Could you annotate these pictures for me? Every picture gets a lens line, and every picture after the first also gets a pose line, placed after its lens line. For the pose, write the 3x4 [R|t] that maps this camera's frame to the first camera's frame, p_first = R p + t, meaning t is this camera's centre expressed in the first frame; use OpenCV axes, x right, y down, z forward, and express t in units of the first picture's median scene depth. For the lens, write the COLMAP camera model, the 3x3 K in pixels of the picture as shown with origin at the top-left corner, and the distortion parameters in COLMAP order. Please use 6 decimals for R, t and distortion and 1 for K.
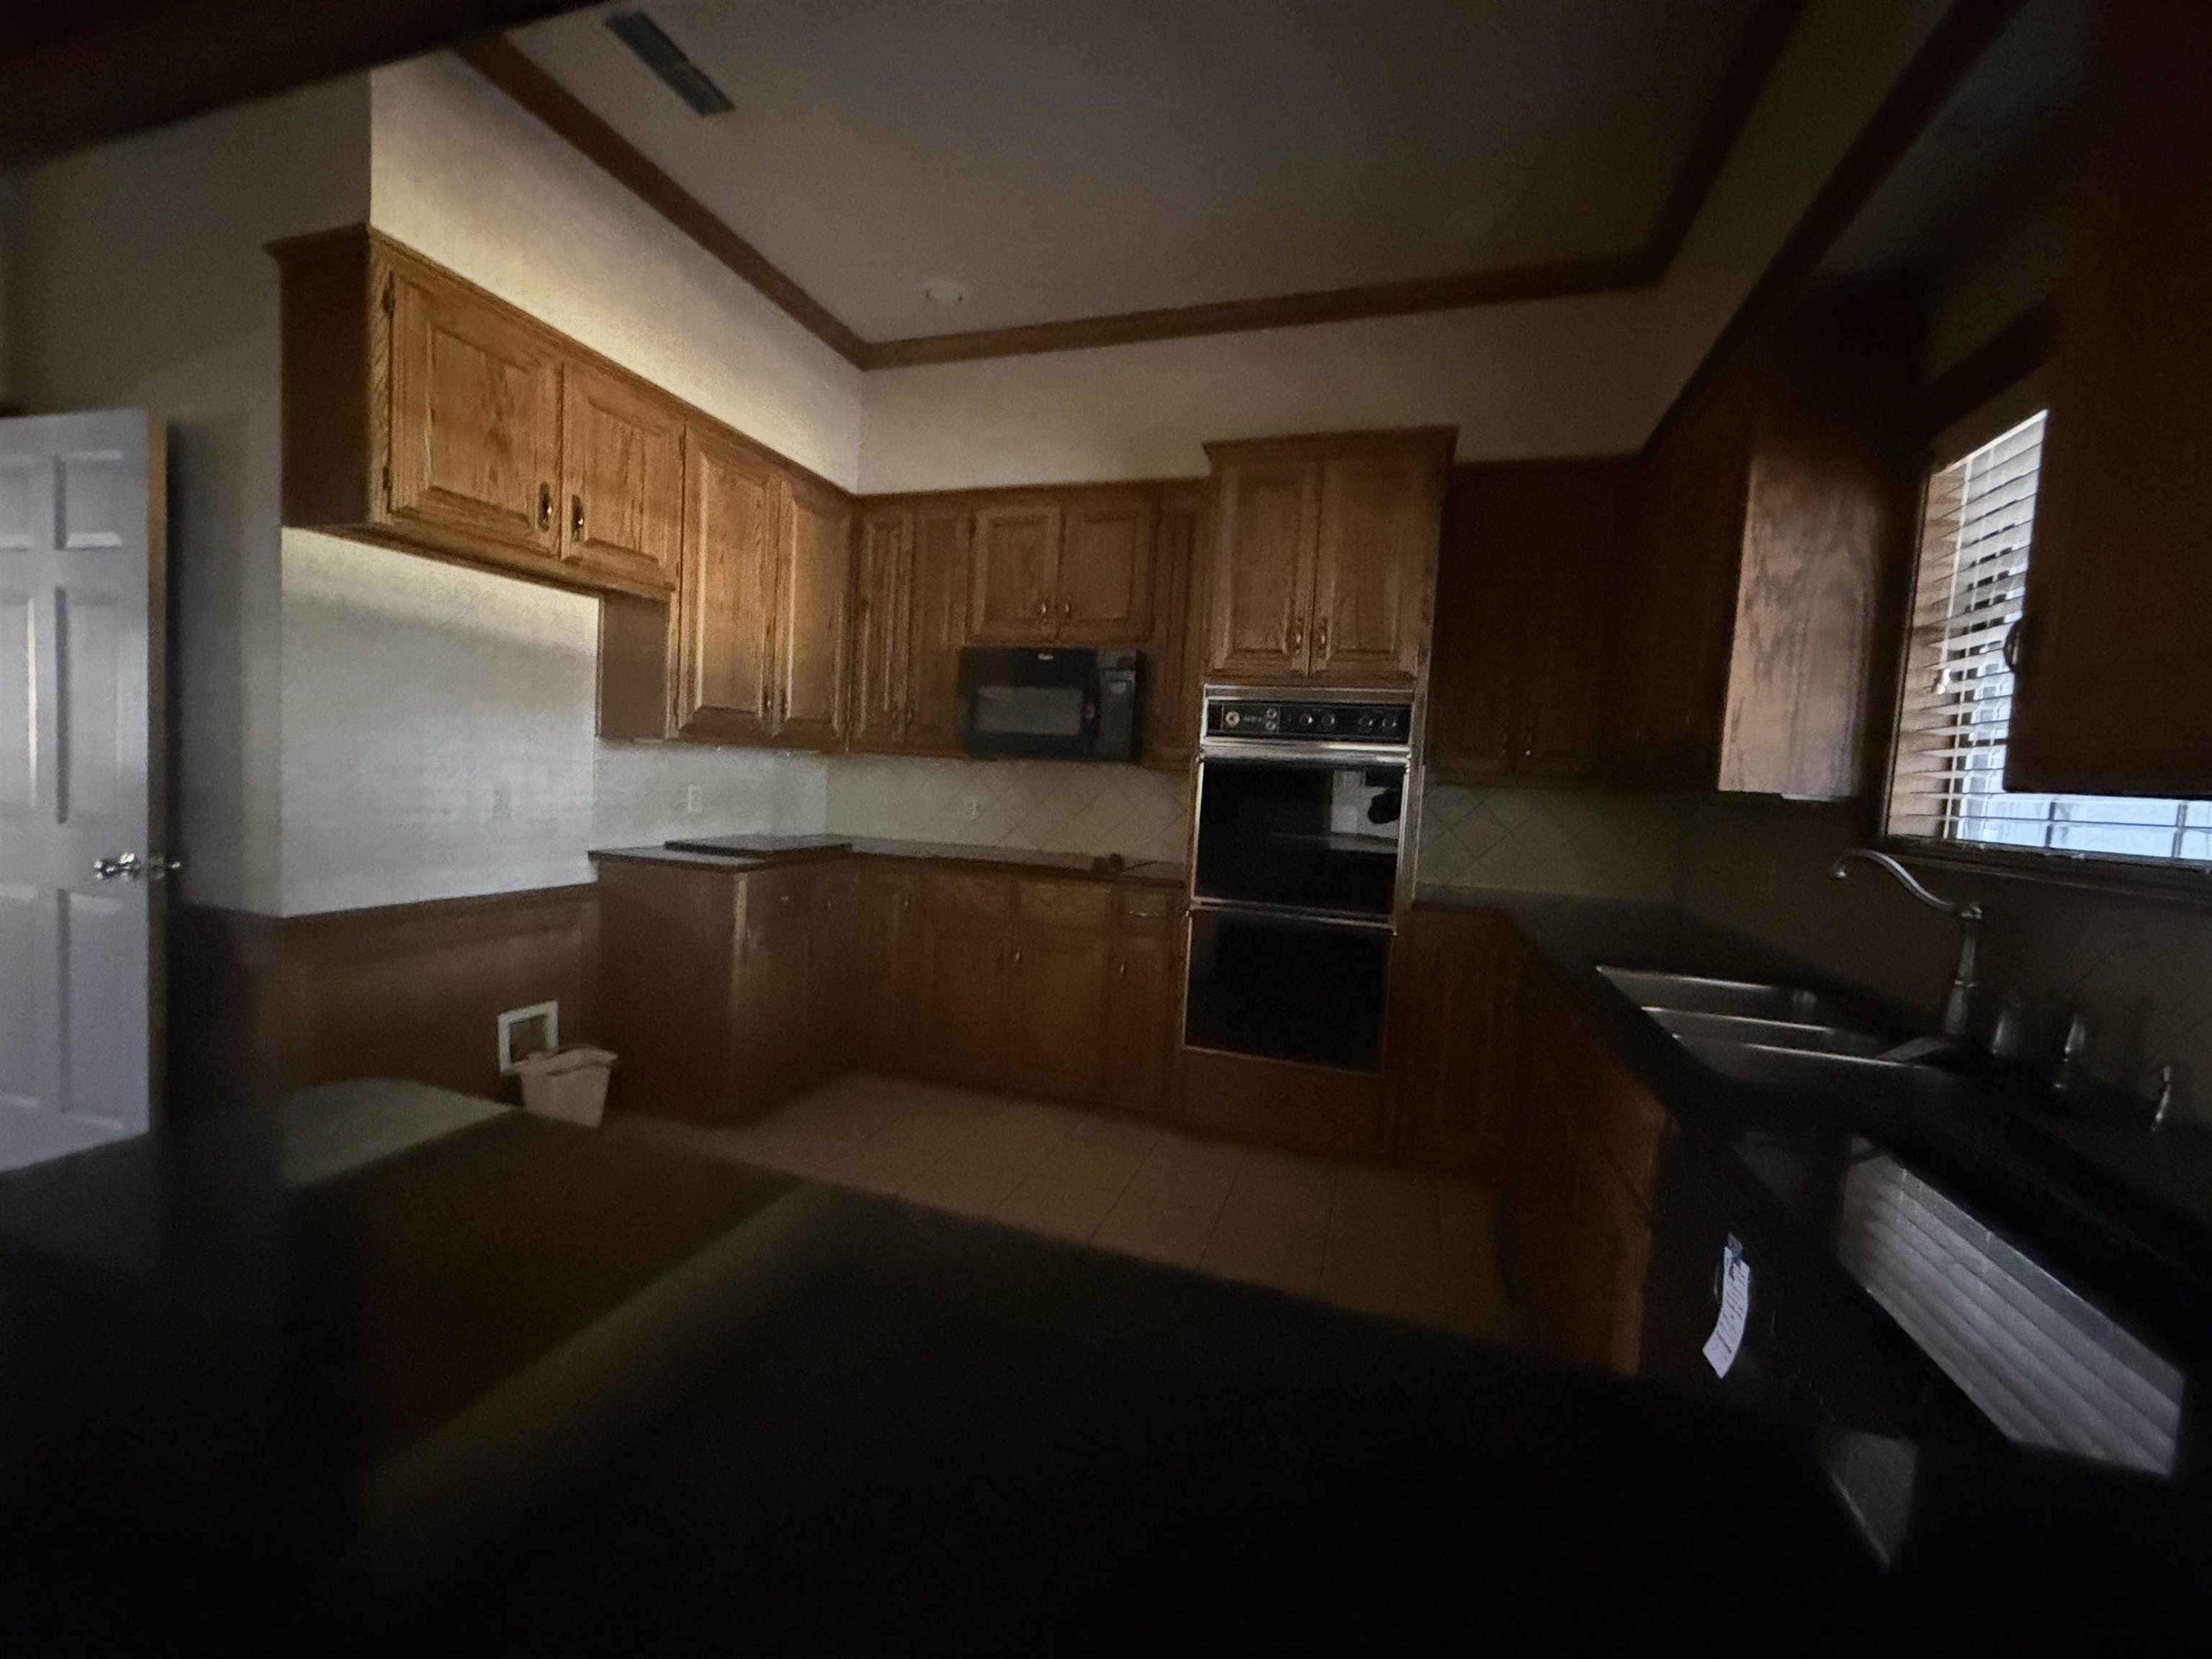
lens RADIAL K [[889.6, 0, 1112.6], [0, 889.6, 831.4], [0, 0, 1]] dist [-0.000634, 0.000648]
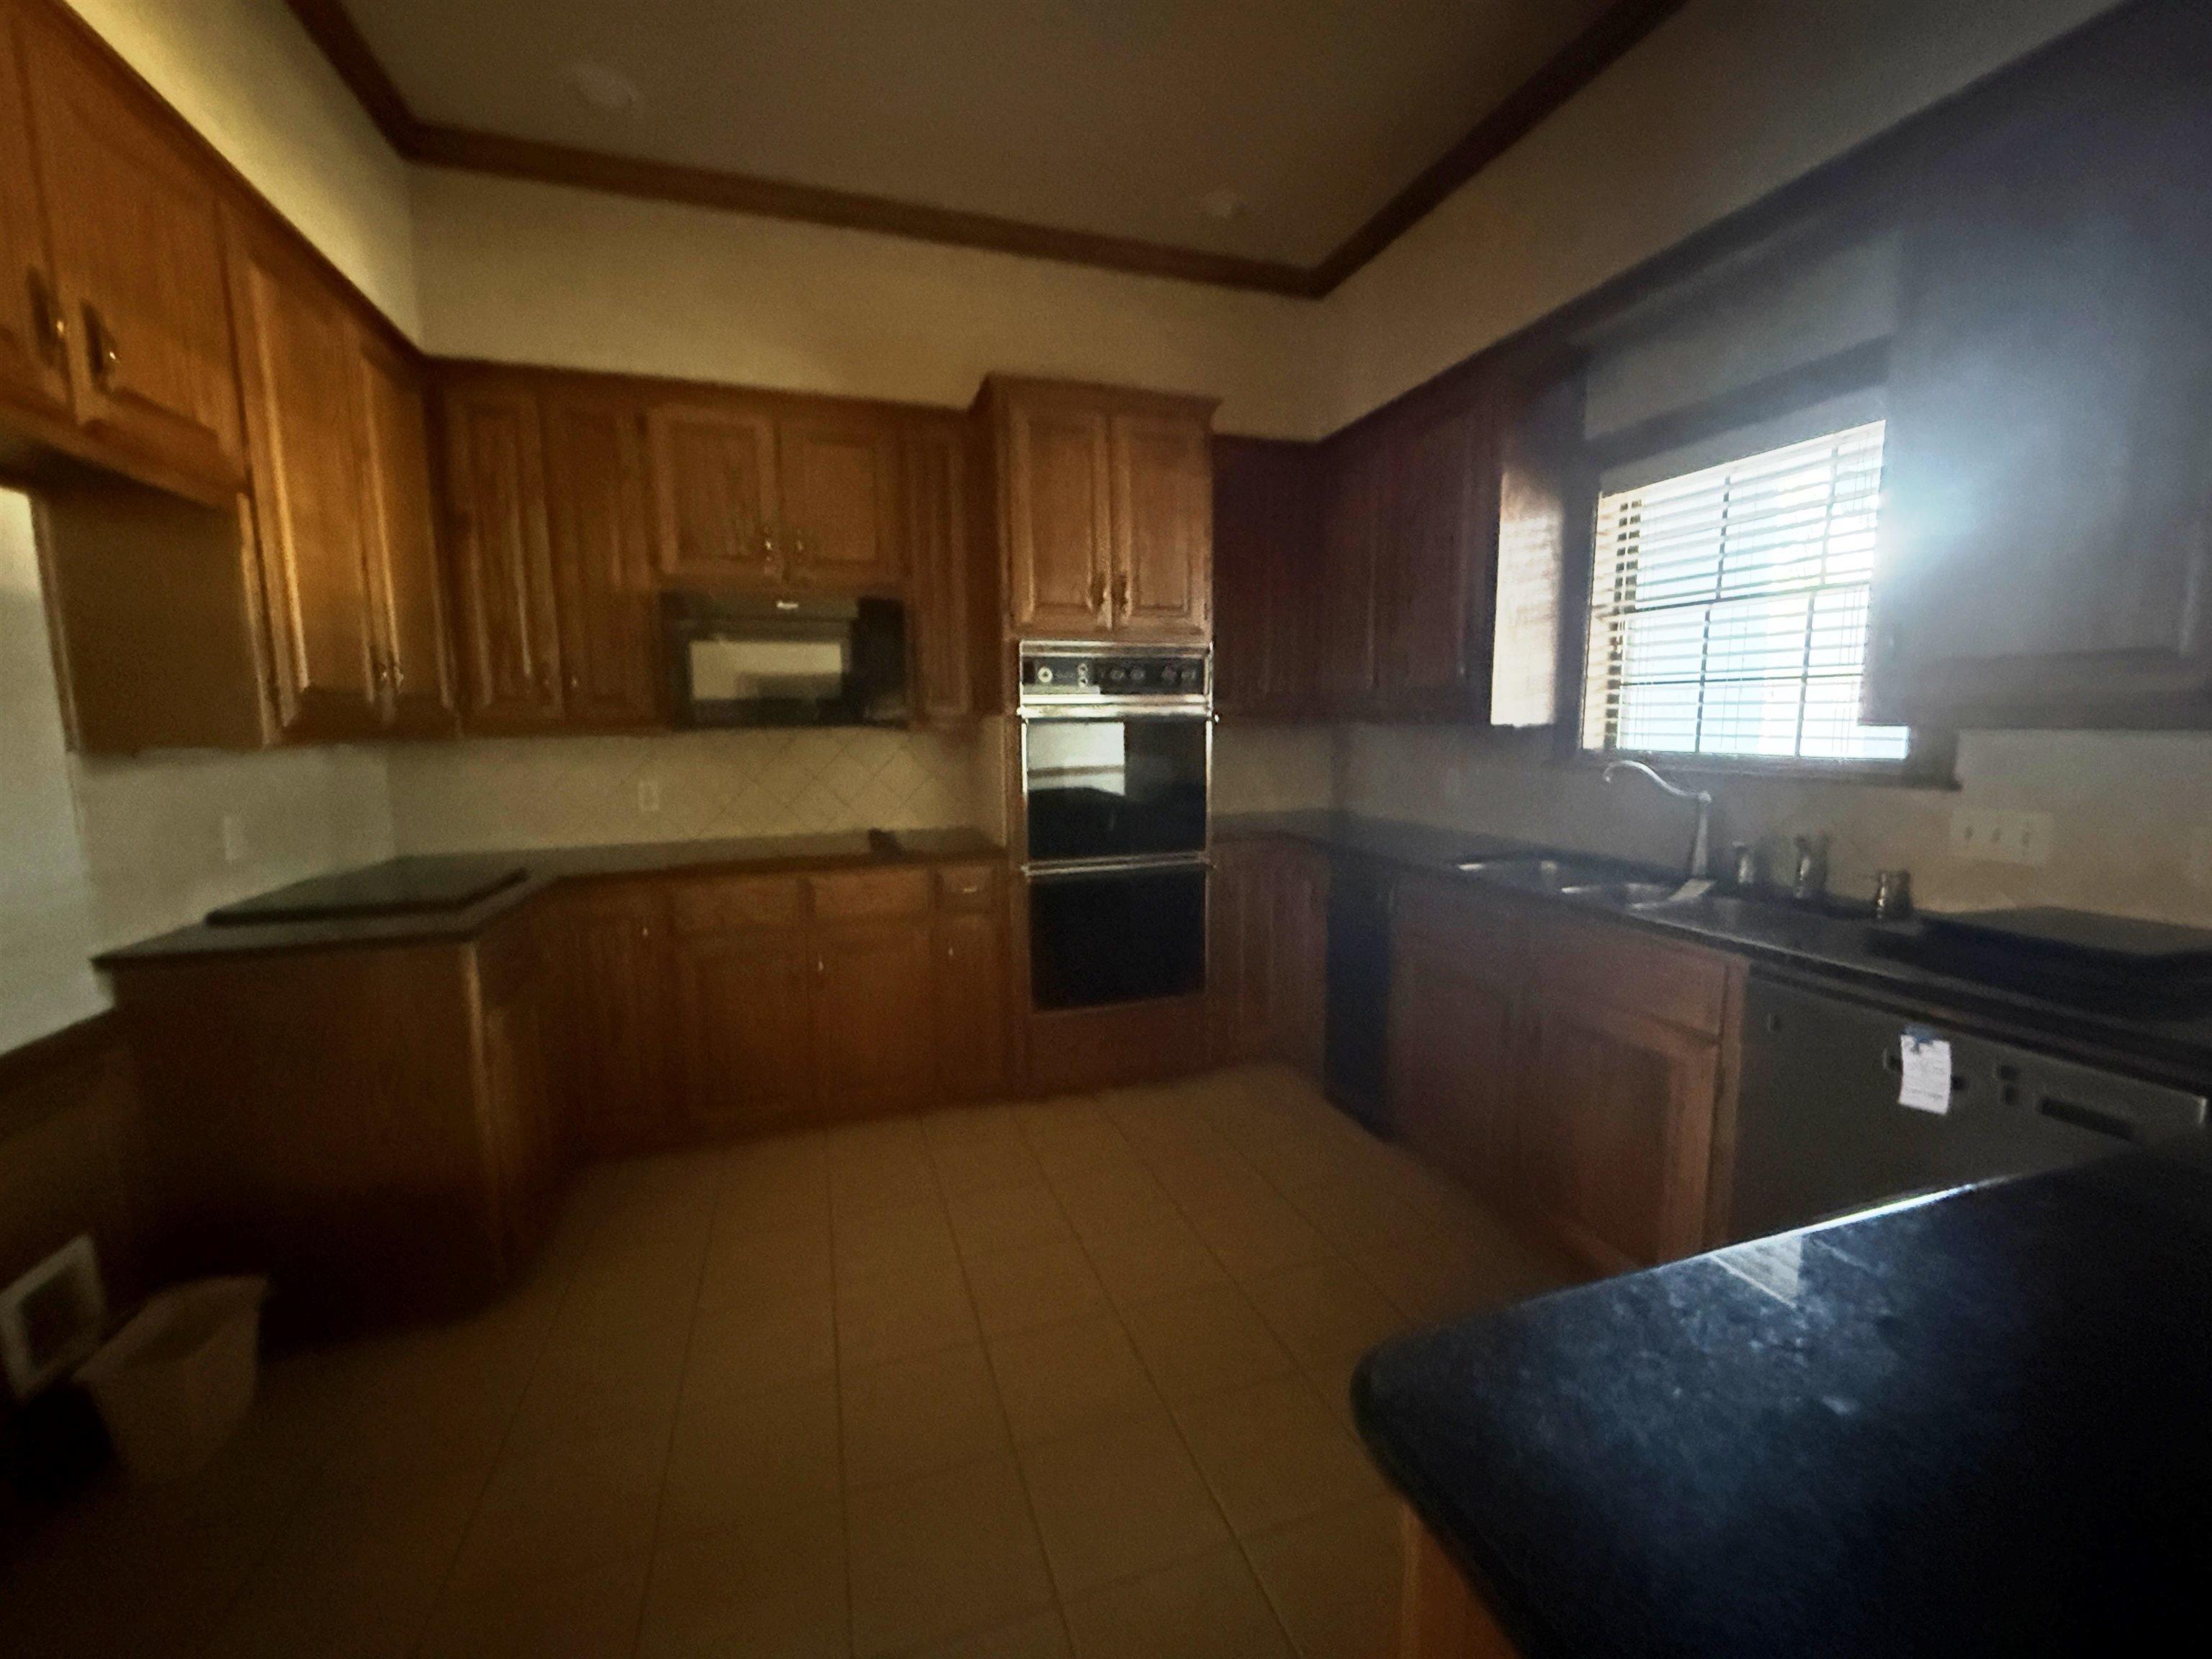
lens RADIAL K [[889.6, 0, 1110.8], [0, 889.6, 826.2], [0, 0, 1]] dist [-0.000634, 0.000648]
pose [[0.798135, -0.136557, 0.586799, -0.407113], [0.092449, 0.990199, 0.104689, -0.060647], [-0.595343, -0.029307, 0.802937, 0.179170]]
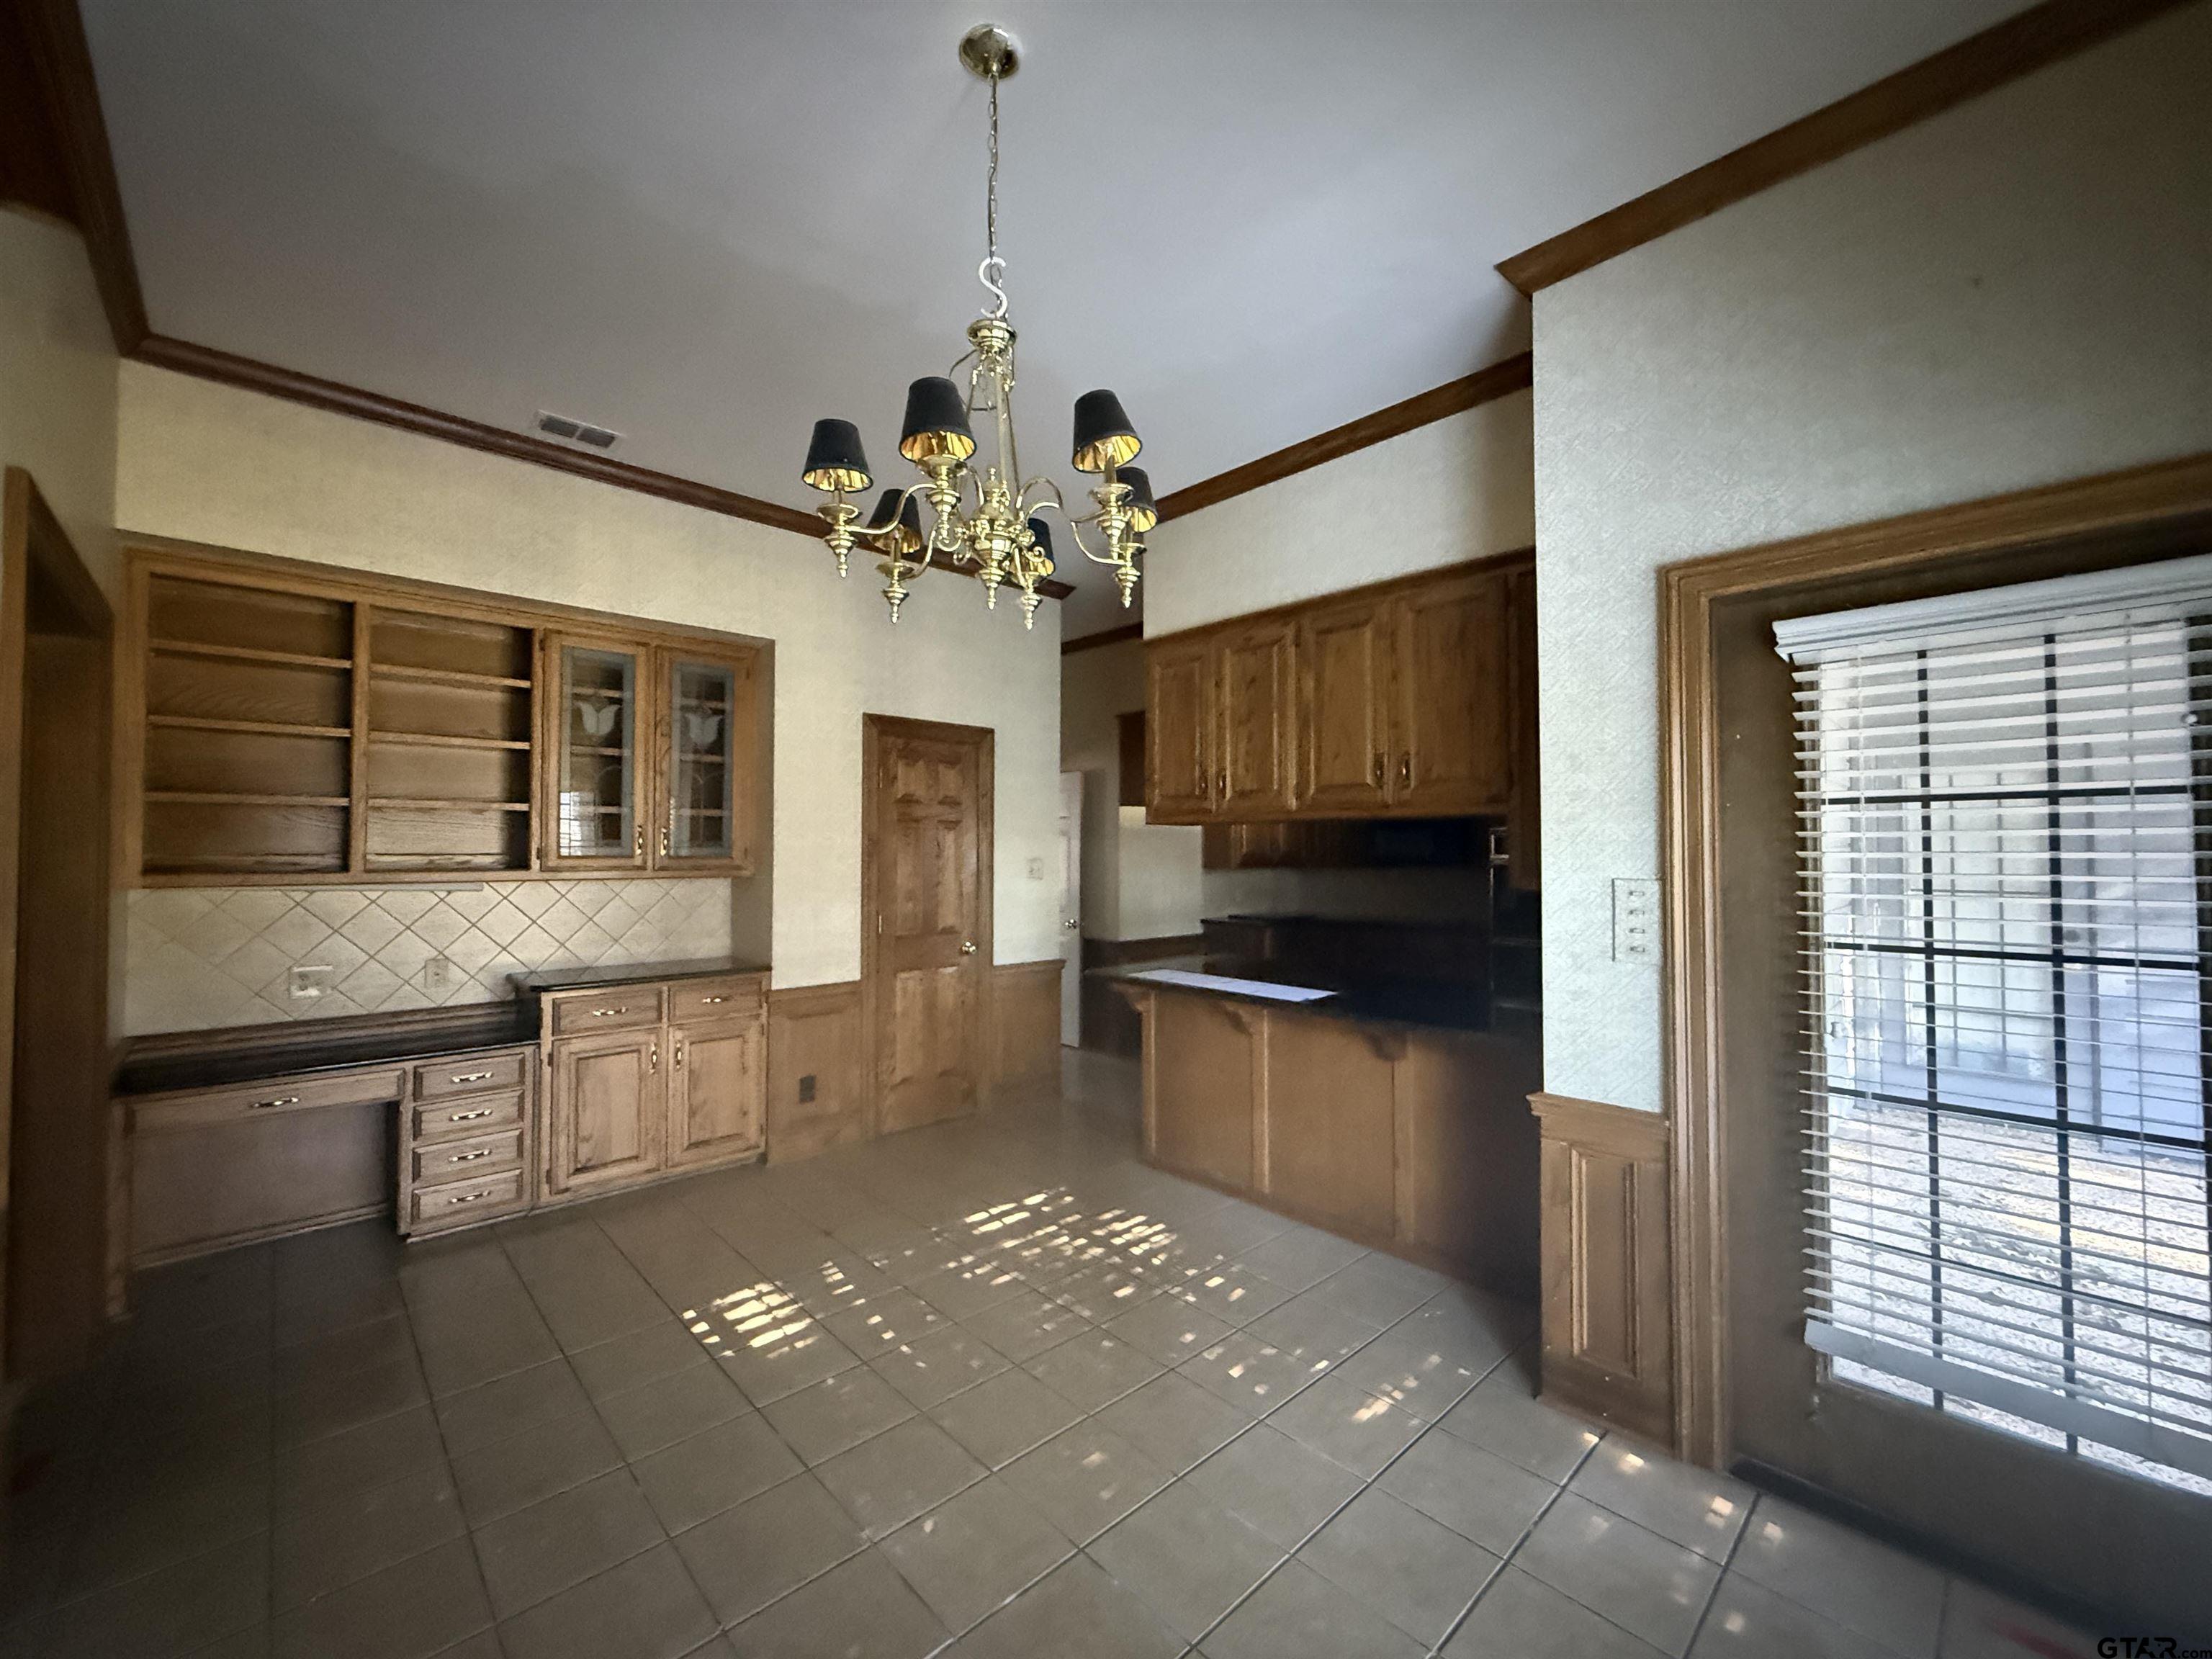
lens RADIAL K [[889.6, 0, 1100.8], [0, 889.6, 830.2], [0, 0, 1]] dist [-0.000634, 0.000648]
pose [[0.877497, -0.069229, -0.474559, 0.278519], [0.021902, 0.994279, -0.104547, 0.028530], [0.479082, 0.081346, 0.873993, -1.132126]]
